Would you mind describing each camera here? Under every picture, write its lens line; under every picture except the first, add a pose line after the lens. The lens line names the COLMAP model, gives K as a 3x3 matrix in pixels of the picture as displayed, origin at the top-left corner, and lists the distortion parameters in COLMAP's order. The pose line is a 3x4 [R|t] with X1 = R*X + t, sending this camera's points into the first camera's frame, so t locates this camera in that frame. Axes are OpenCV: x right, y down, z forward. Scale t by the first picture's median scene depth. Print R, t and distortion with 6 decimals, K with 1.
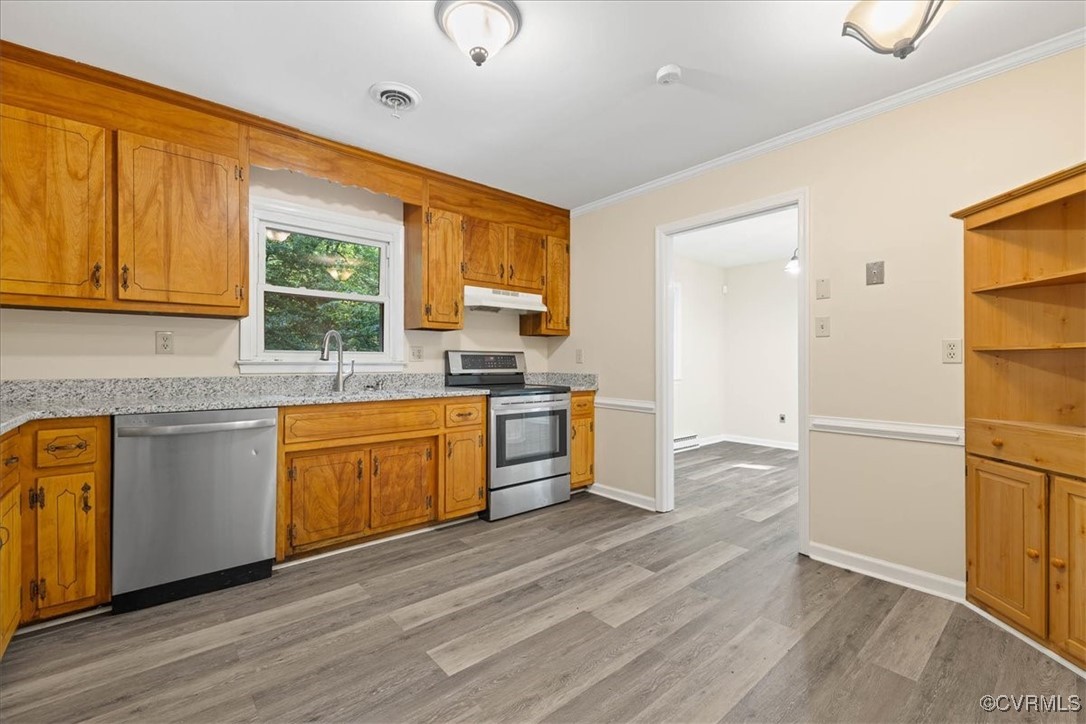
lens RADIAL K [[456.1, 0, 534.7], [0, 456.1, 350.2], [0, 0, 1]] dist [0.002243, 0.000032]
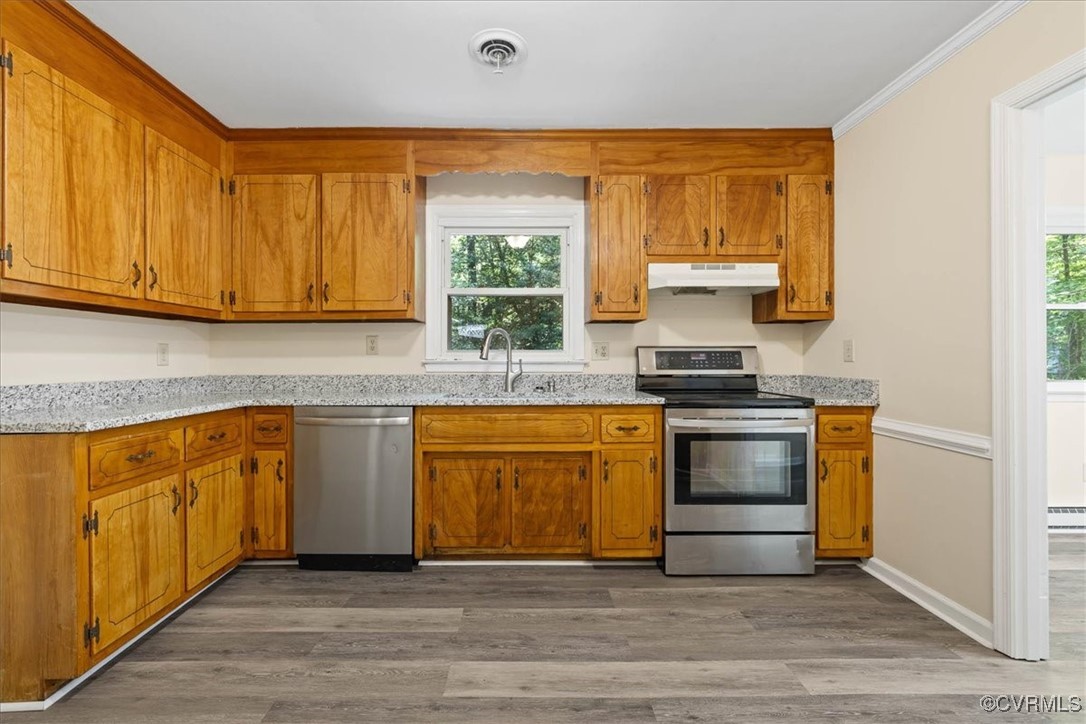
lens RADIAL K [[456.1, 0, 534.7], [0, 456.1, 350.2], [0, 0, 1]] dist [0.002243, 0.000032]
pose [[0.768422, -0.014464, -0.639781, 0.247201], [0.019915, 0.999801, 0.001316, 0.003502], [0.639634, -0.013753, 0.768557, 0.332854]]
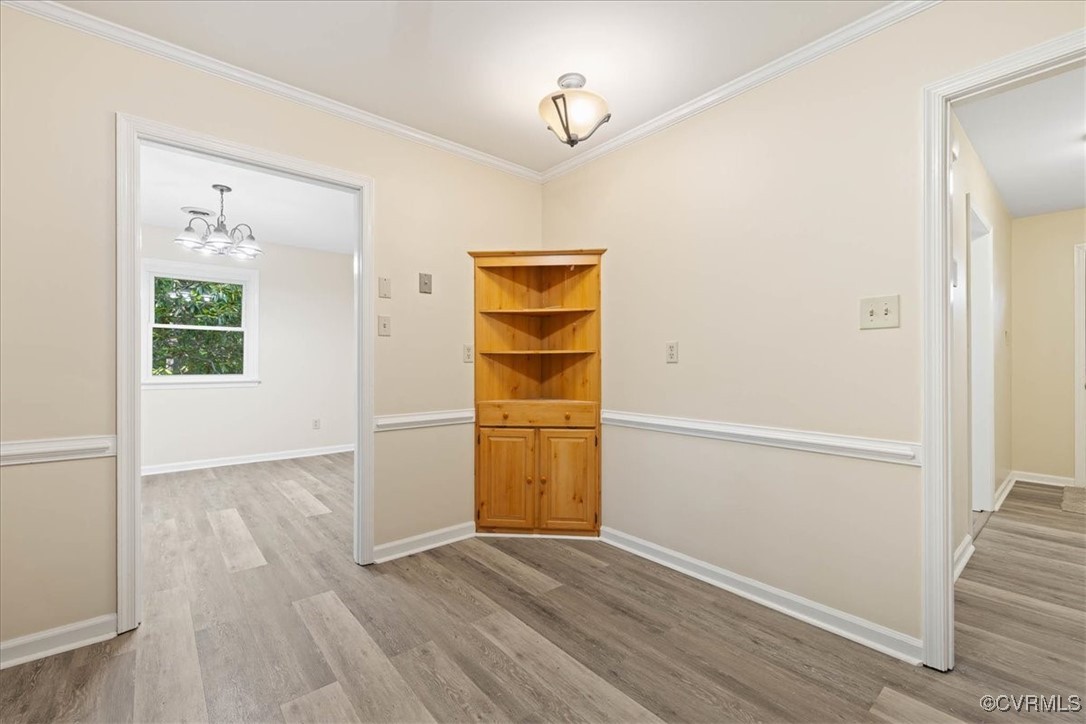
lens RADIAL K [[460.0, 0, 537.1], [0, 460.0, 356.1], [0, 0, 1]] dist [0.002360, 0.000036]
pose [[0.002398, 0.012228, 0.999922, -0.350035], [-0.029359, 0.999495, -0.012152, 0.016213], [-0.999566, -0.029328, 0.002756, 0.624293]]
